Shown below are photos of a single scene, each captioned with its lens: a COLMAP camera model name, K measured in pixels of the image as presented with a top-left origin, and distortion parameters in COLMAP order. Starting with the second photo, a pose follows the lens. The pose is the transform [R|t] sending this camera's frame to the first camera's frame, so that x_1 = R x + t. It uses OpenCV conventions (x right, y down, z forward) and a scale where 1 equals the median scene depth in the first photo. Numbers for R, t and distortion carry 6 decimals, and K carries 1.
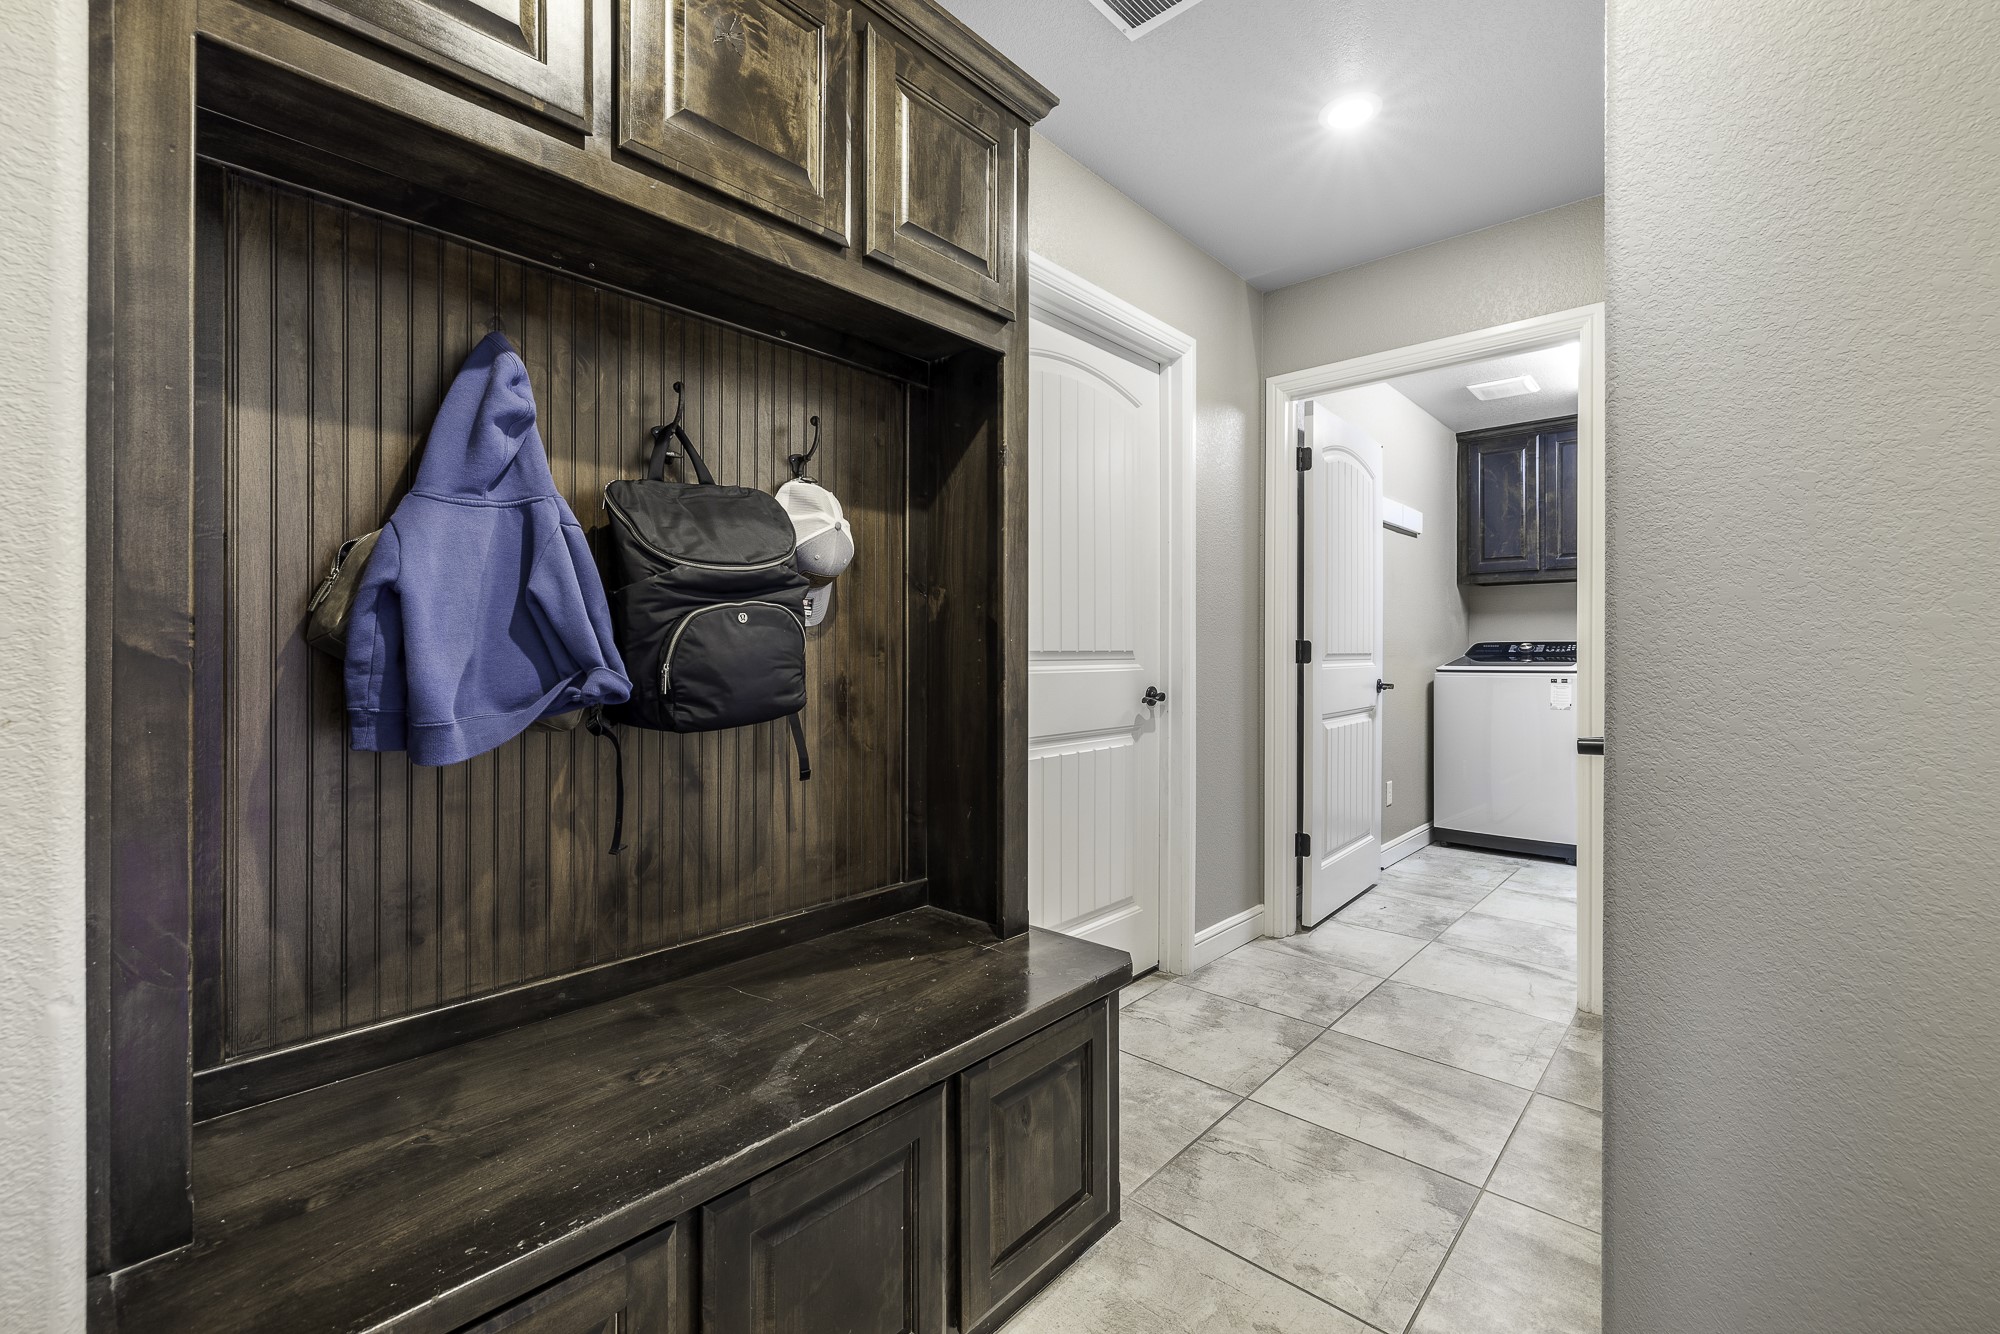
lens RADIAL K [[851.4, 0, 1000.7], [0, 851.4, 654.5], [0, 0, 1]] dist [-0.002121, 0.000034]
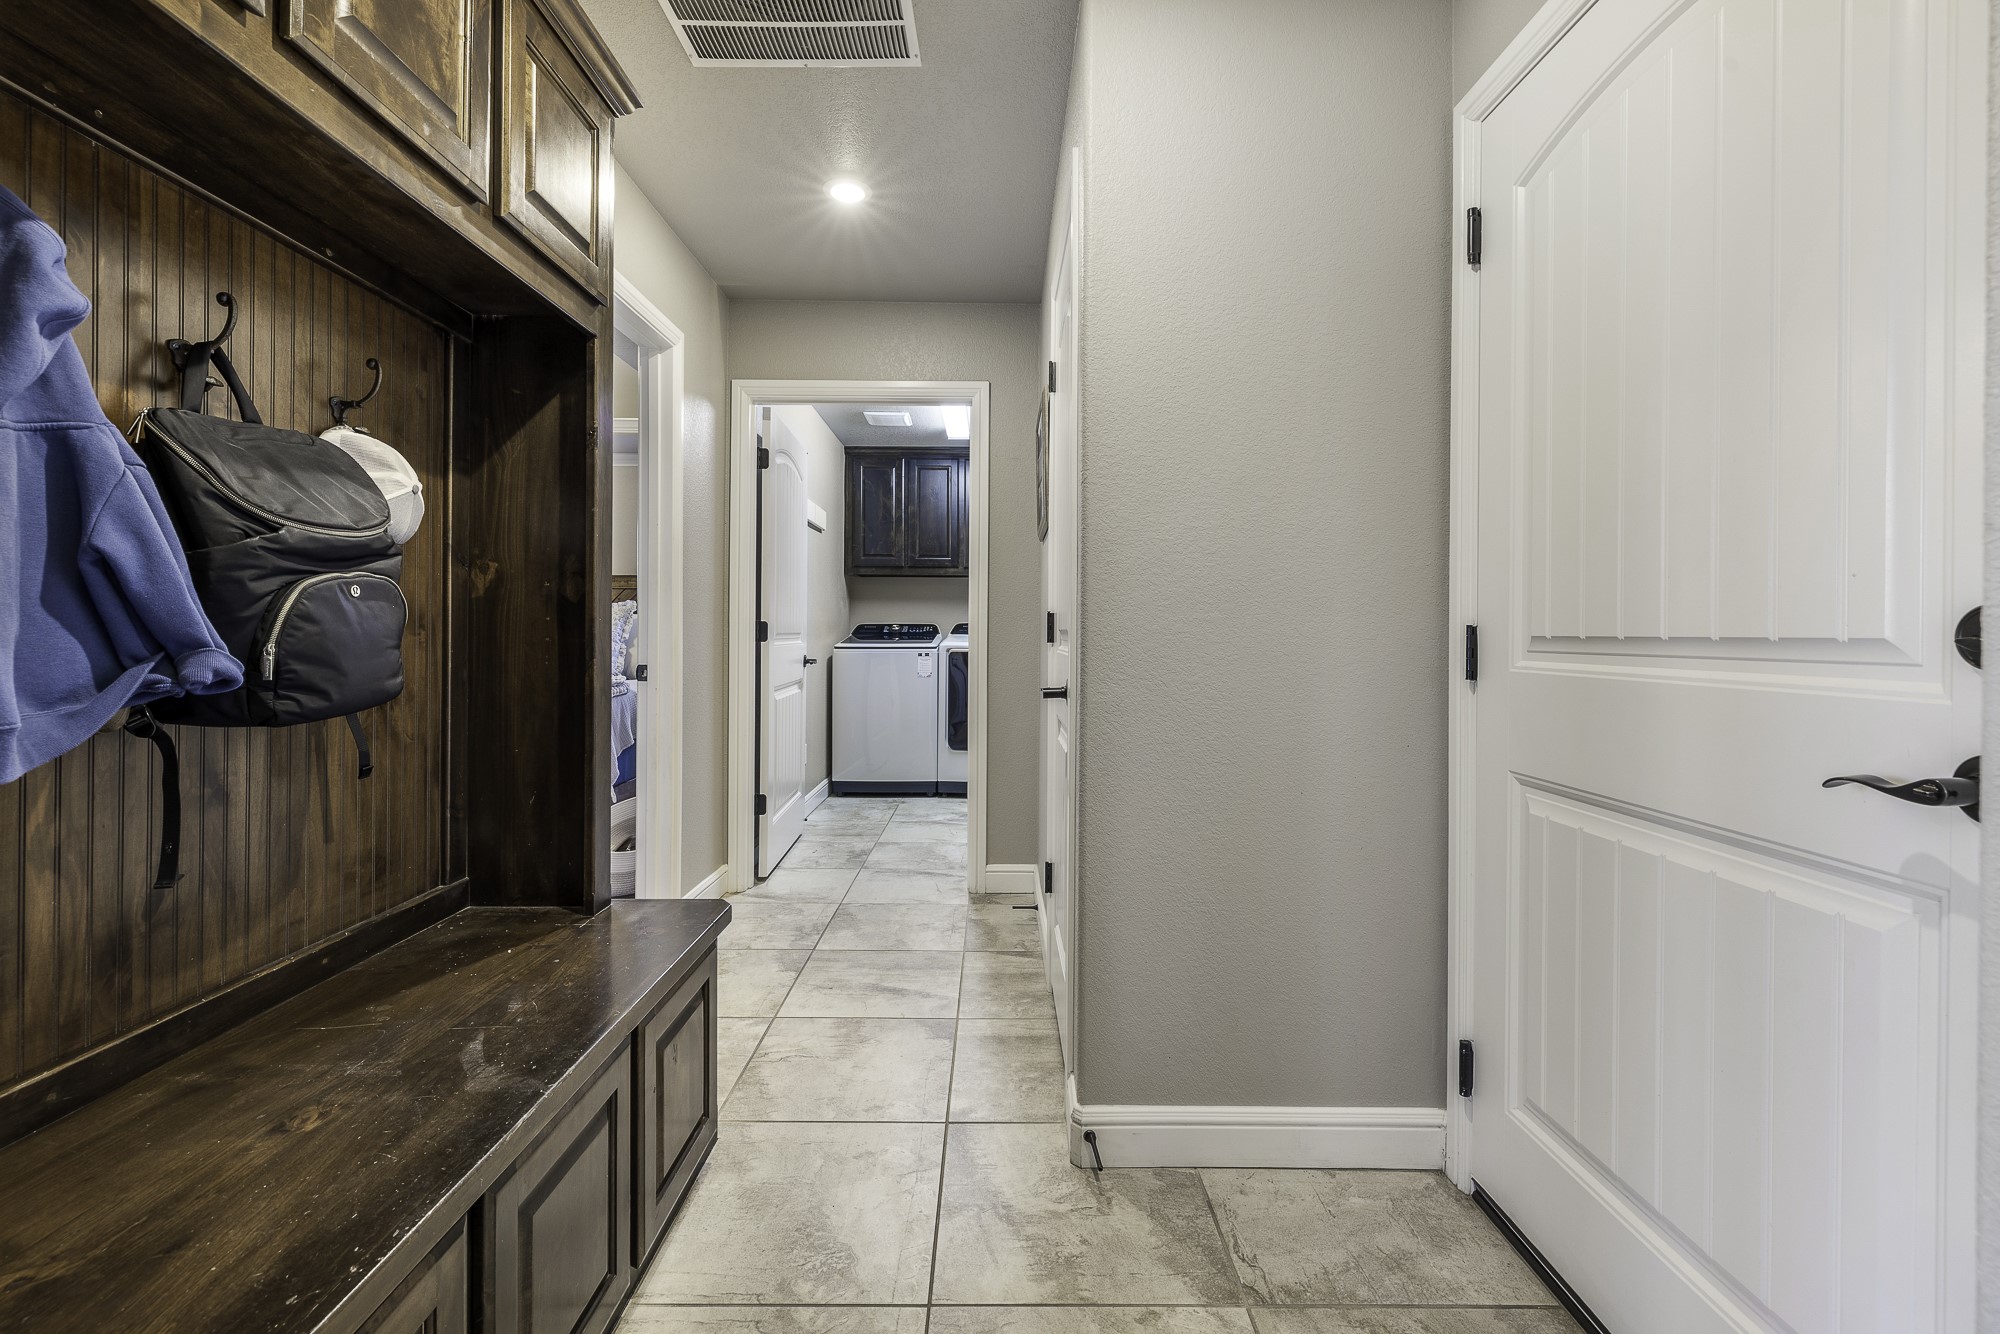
lens RADIAL K [[853.7, 0, 1011.8], [0, 853.7, 638.4], [0, 0, 1]] dist [-0.001847, -0.000031]
pose [[0.730984, -0.001497, 0.682393, -0.338448], [-0.002407, 0.999986, 0.004773, -0.000293], [-0.682390, -0.005131, 0.730970, -0.082920]]
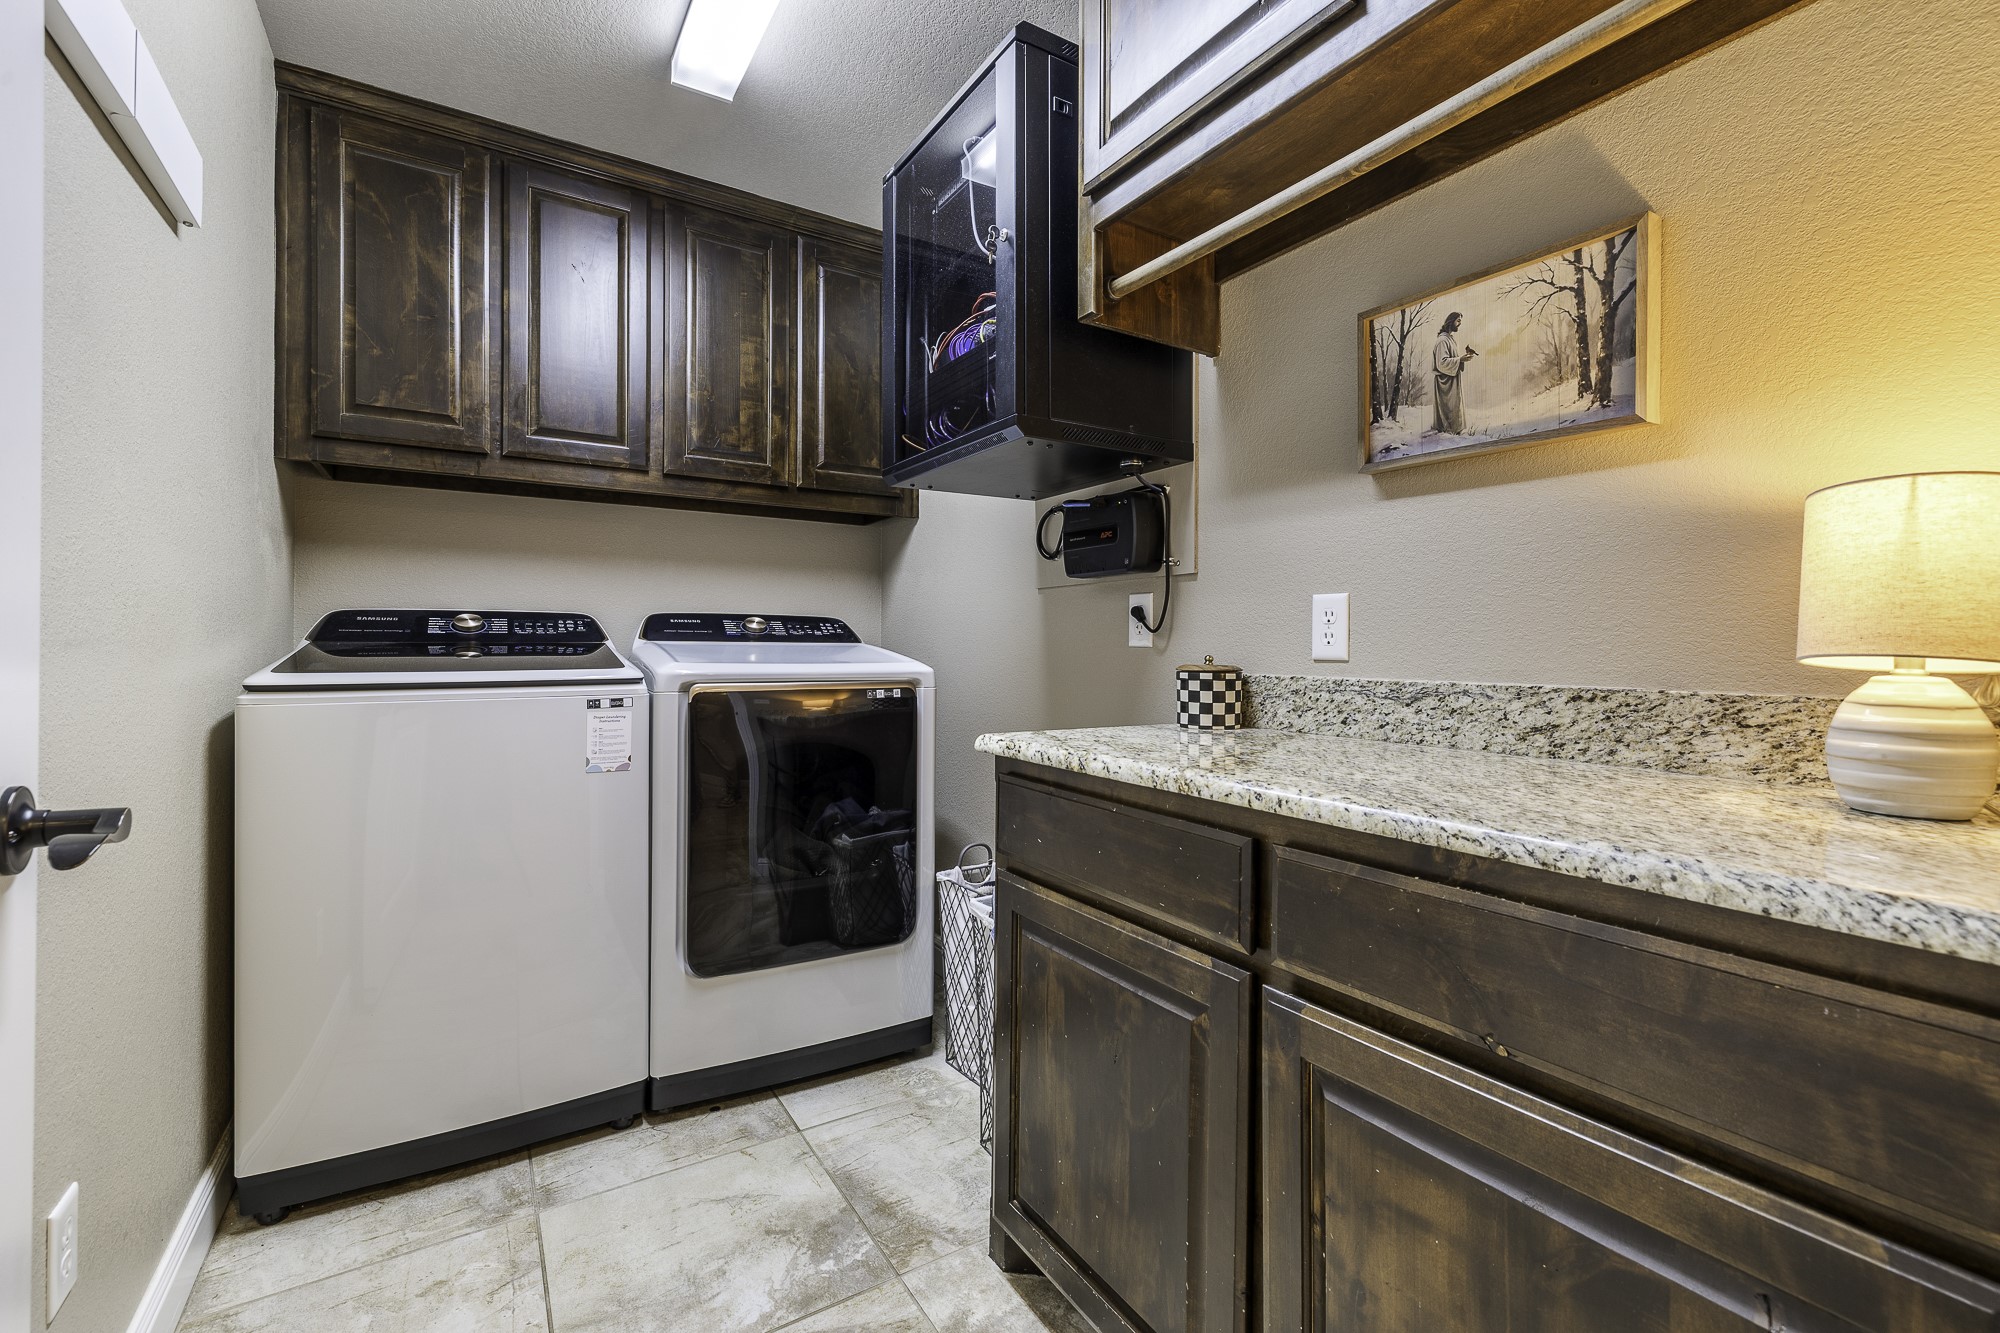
lens RADIAL K [[851.4, 0, 1000.7], [0, 851.4, 654.0], [0, 0, 1]] dist [-0.002121, 0.000034]
pose [[0.275636, -0.004304, 0.961252, 0.853324], [-0.006701, 0.999957, 0.006399, 0.008243], [-0.961239, -0.008205, 0.275596, 1.921969]]
